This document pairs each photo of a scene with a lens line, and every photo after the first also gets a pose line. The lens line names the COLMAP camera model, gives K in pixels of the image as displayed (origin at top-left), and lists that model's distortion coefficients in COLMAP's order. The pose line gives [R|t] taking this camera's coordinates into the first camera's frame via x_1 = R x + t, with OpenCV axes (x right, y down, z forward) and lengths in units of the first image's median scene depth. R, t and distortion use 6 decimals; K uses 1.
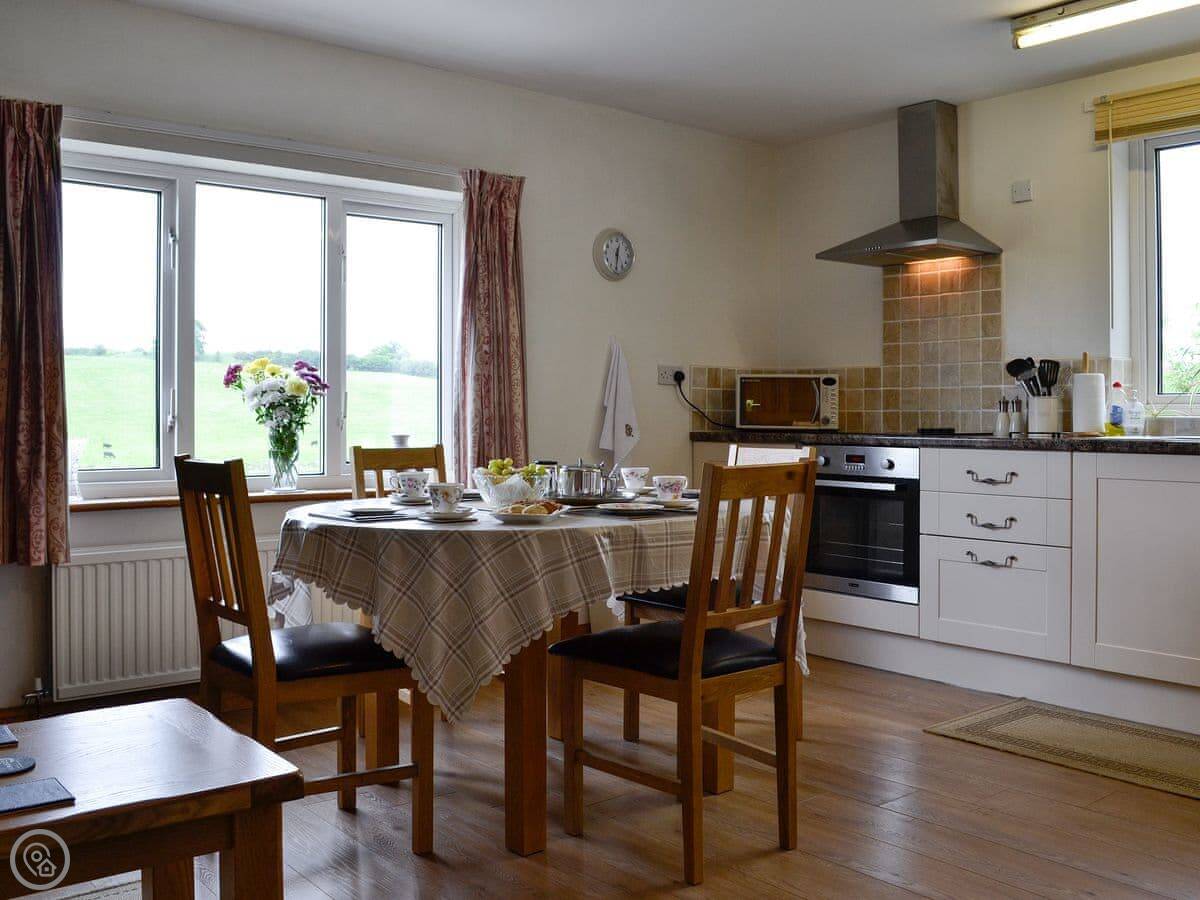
lens RADIAL K [[1106.9, 0, 598.5], [0, 1106.9, 421.5], [0, 0, 1]] dist [-0.077764, -0.002255]
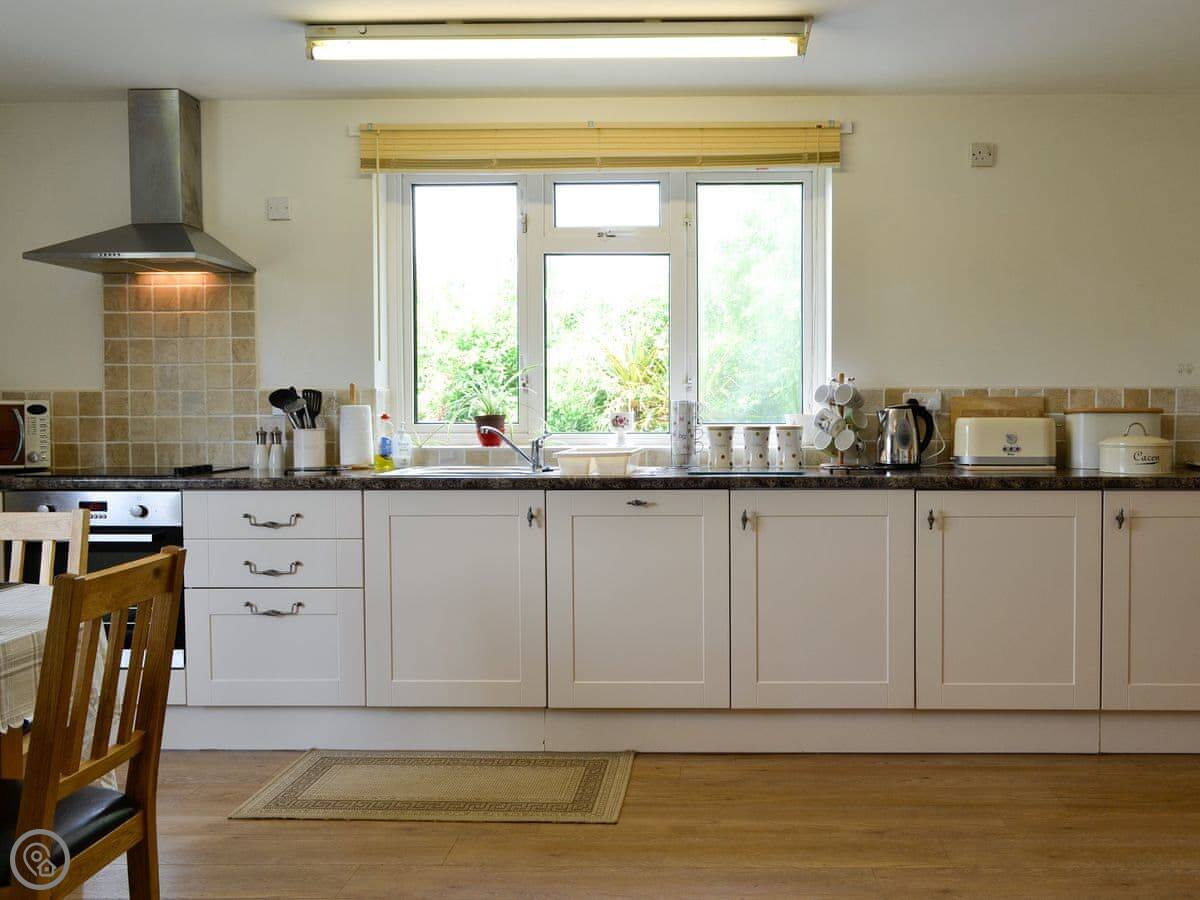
lens RADIAL K [[1069.1, 0, 679.9], [0, 1069.1, 443.2], [0, 0, 1]] dist [0.002232, -0.010141]
pose [[0.655536, -0.031313, 0.754515, -0.088032], [0.009908, 0.999411, 0.032868, -0.037215], [-0.755099, -0.014071, 0.655460, 0.136667]]
